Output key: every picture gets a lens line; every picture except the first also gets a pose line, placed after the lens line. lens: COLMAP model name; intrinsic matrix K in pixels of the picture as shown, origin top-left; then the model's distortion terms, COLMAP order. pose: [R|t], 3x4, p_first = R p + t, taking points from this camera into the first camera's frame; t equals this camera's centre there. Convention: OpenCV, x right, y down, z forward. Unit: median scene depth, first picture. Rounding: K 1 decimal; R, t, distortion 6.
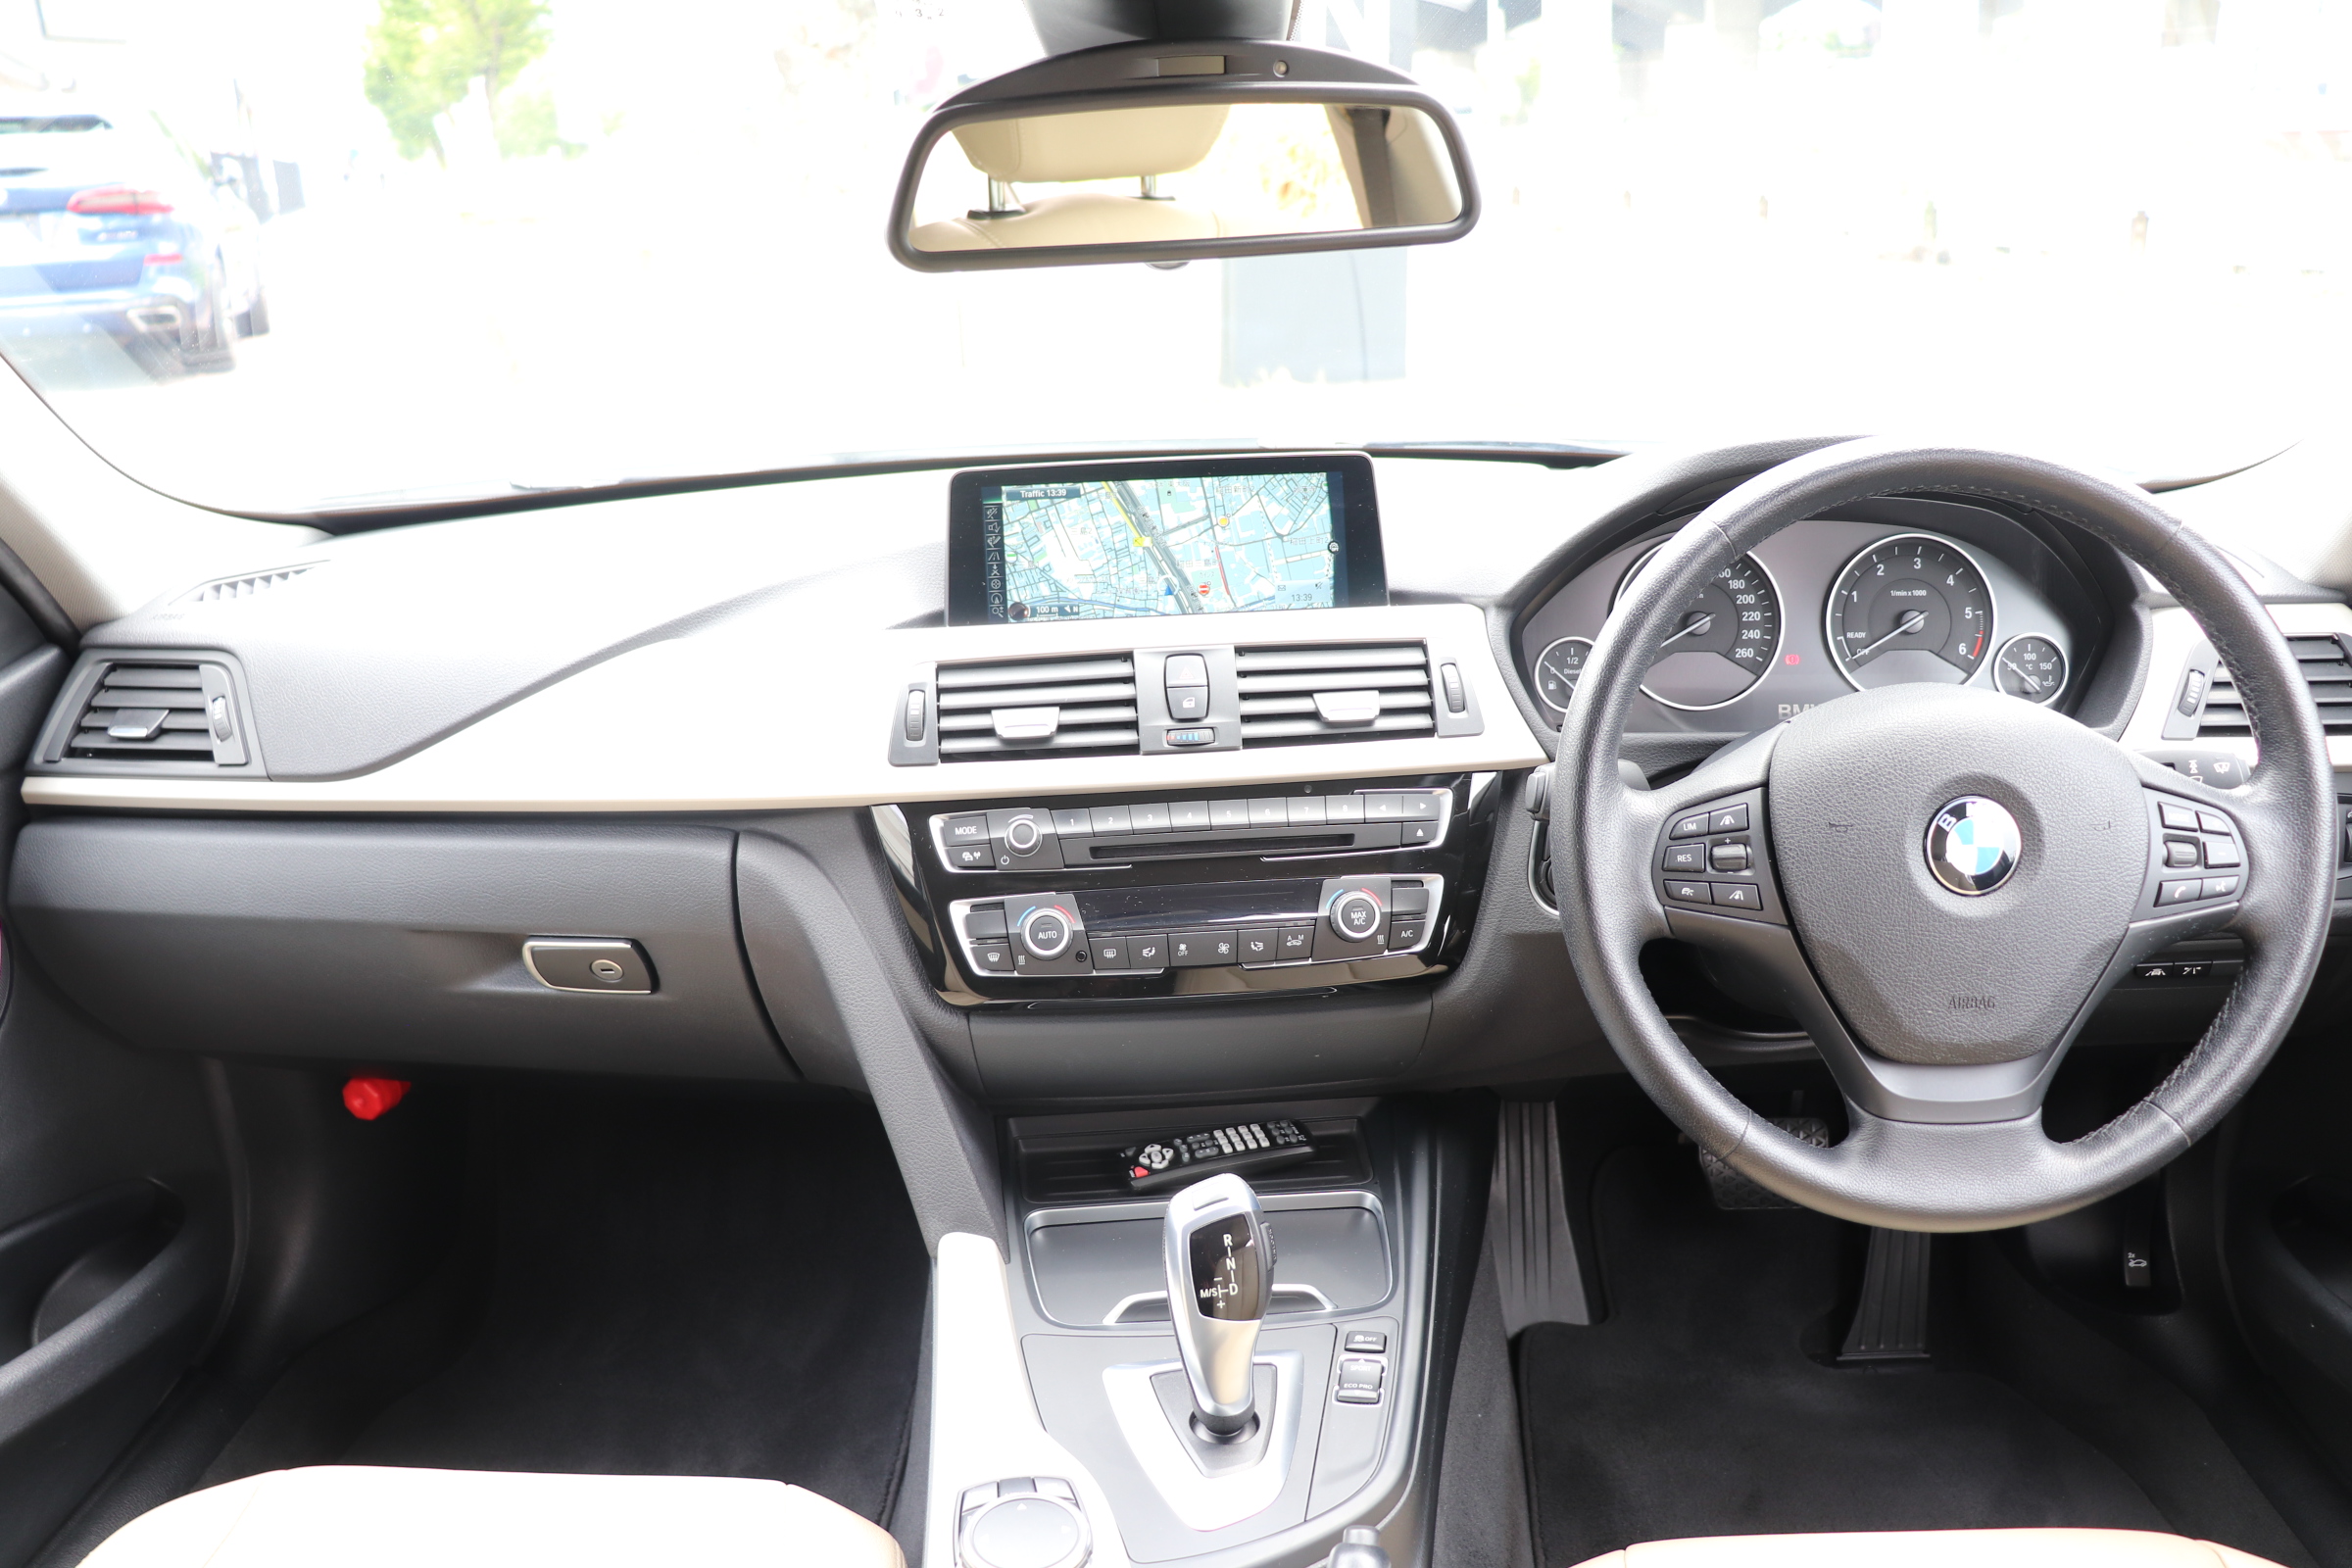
lens RADIAL K [[1910.3, 0, 1176.0], [0, 1910.3, 784.0], [0, 0, 1]] dist [-0.166186, 0.146839]
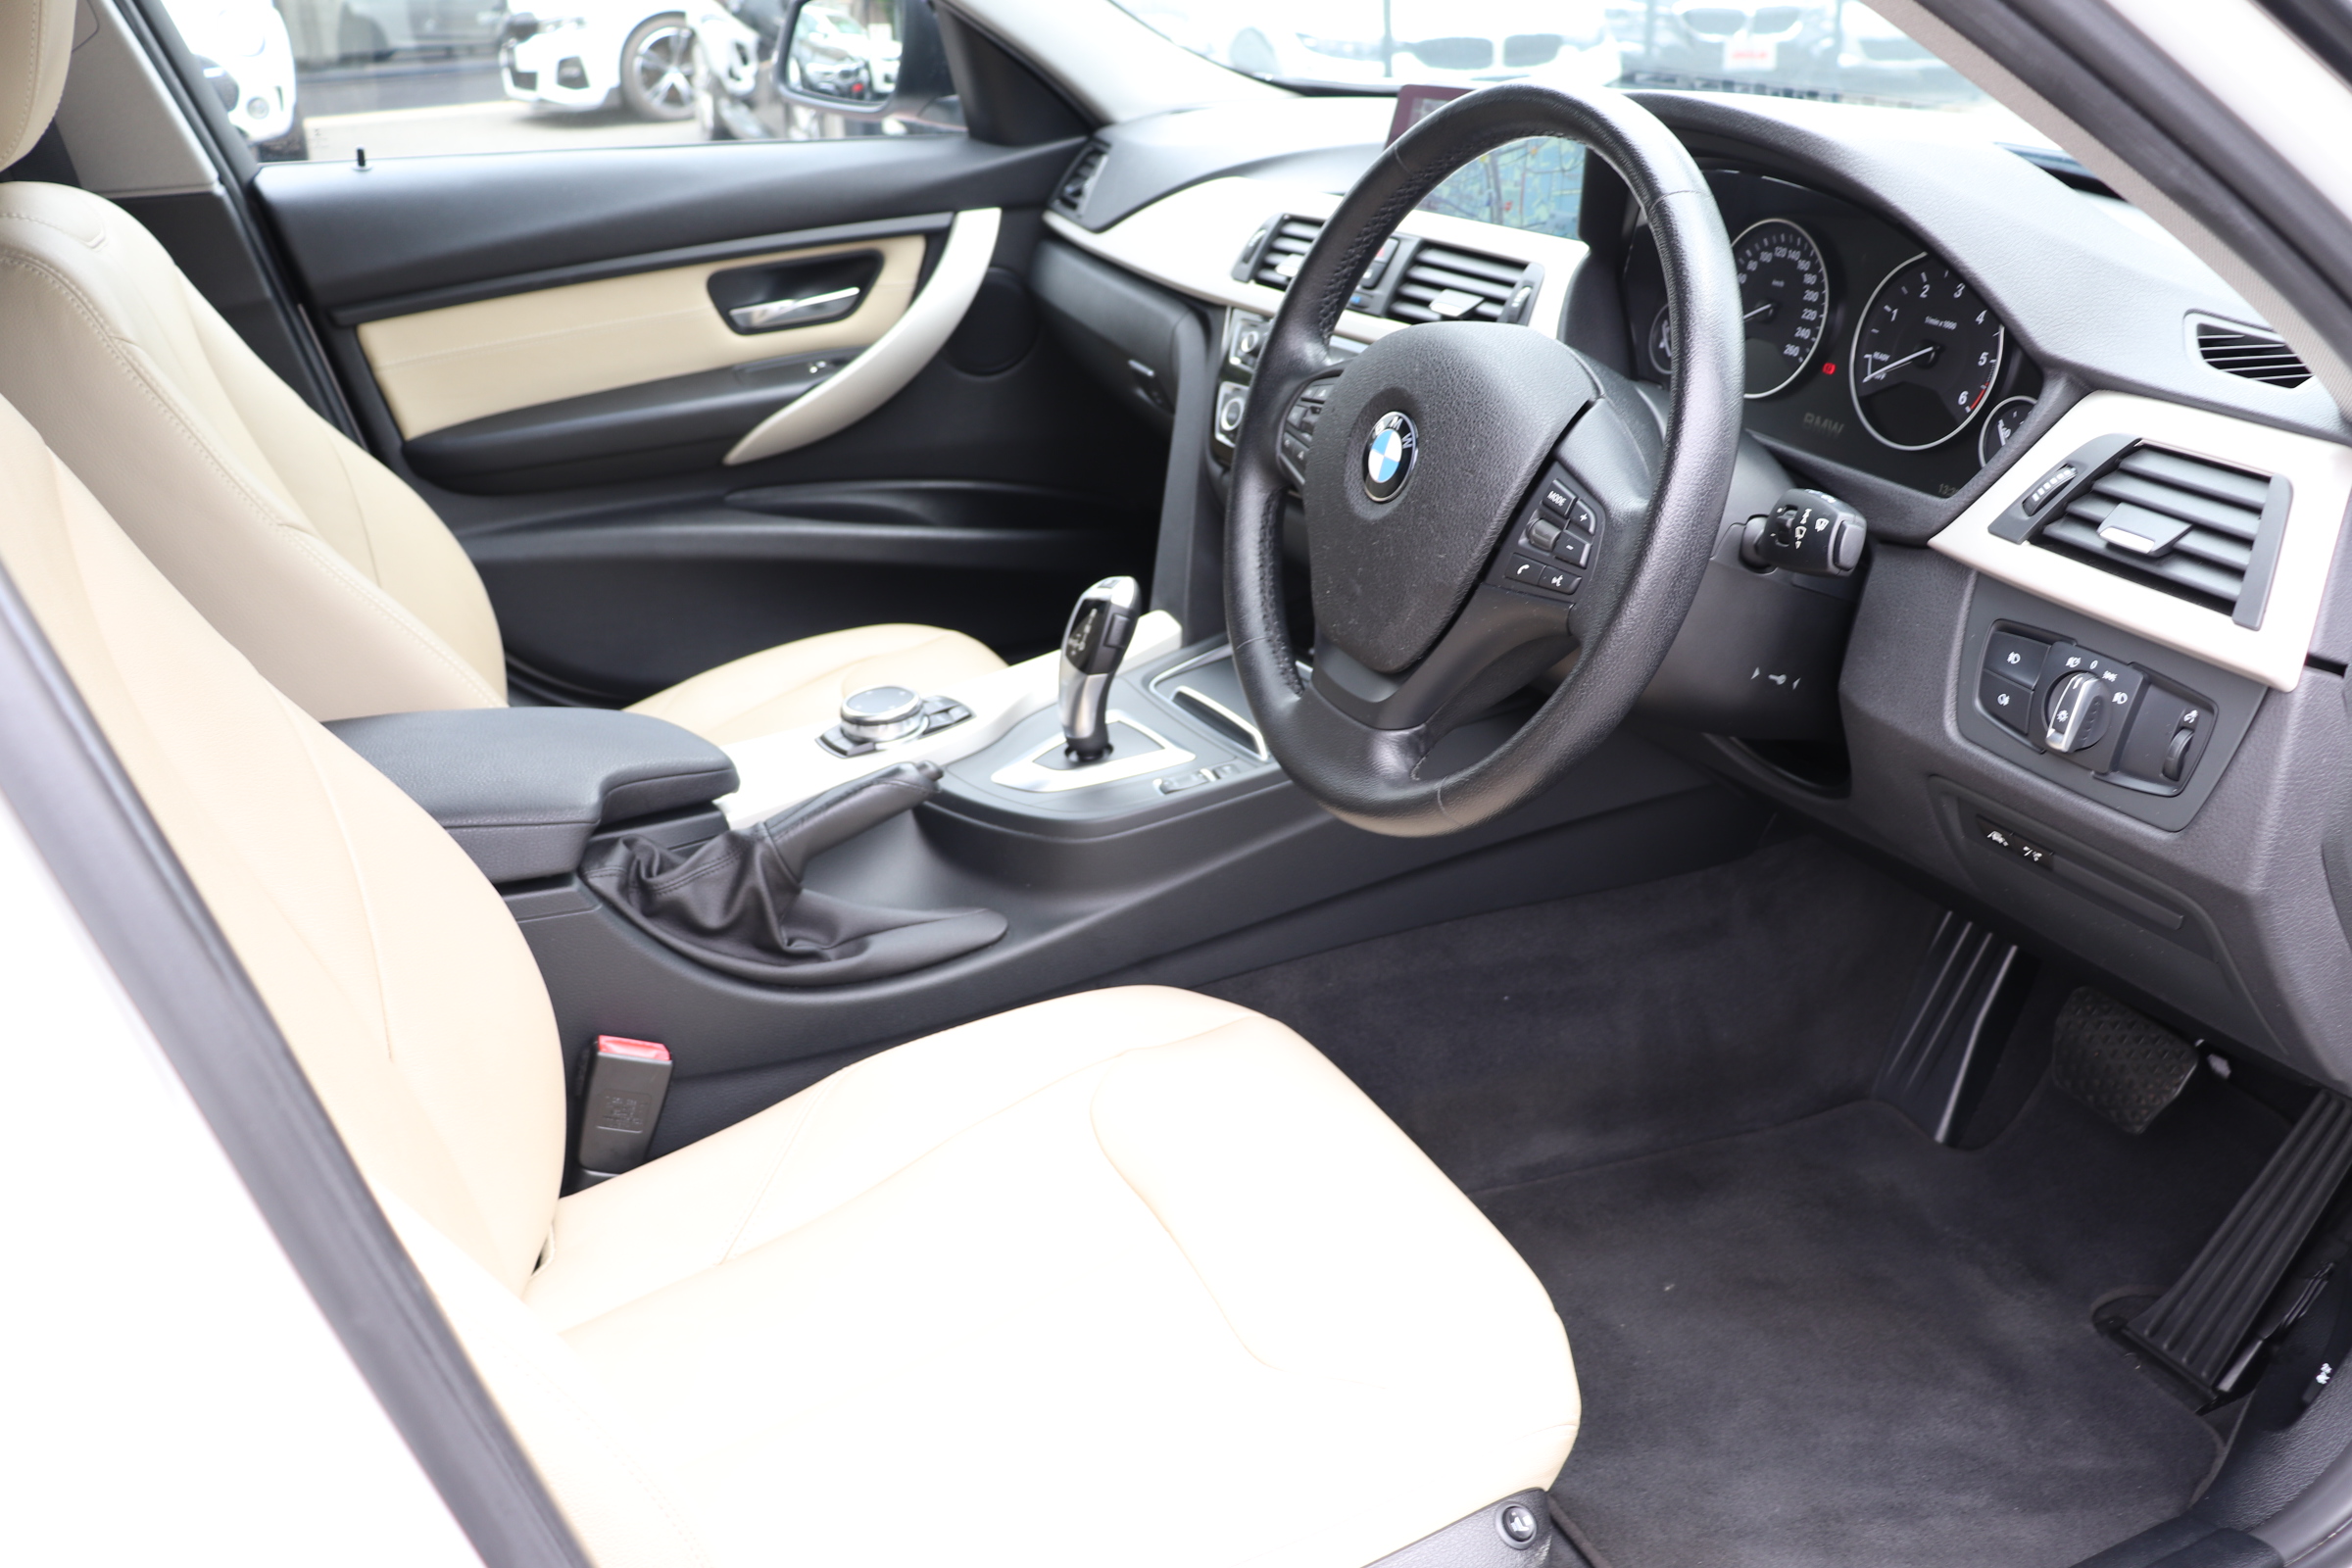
lens RADIAL K [[1910.3, 0, 1176.0], [0, 1910.3, 784.0], [0, 0, 1]] dist [-0.166186, 0.146839]
pose [[0.512882, 0.398352, -0.760439, 0.911344], [-0.322556, 0.910334, 0.259324, -0.013892], [0.795556, 0.112281, 0.595385, 0.207496]]
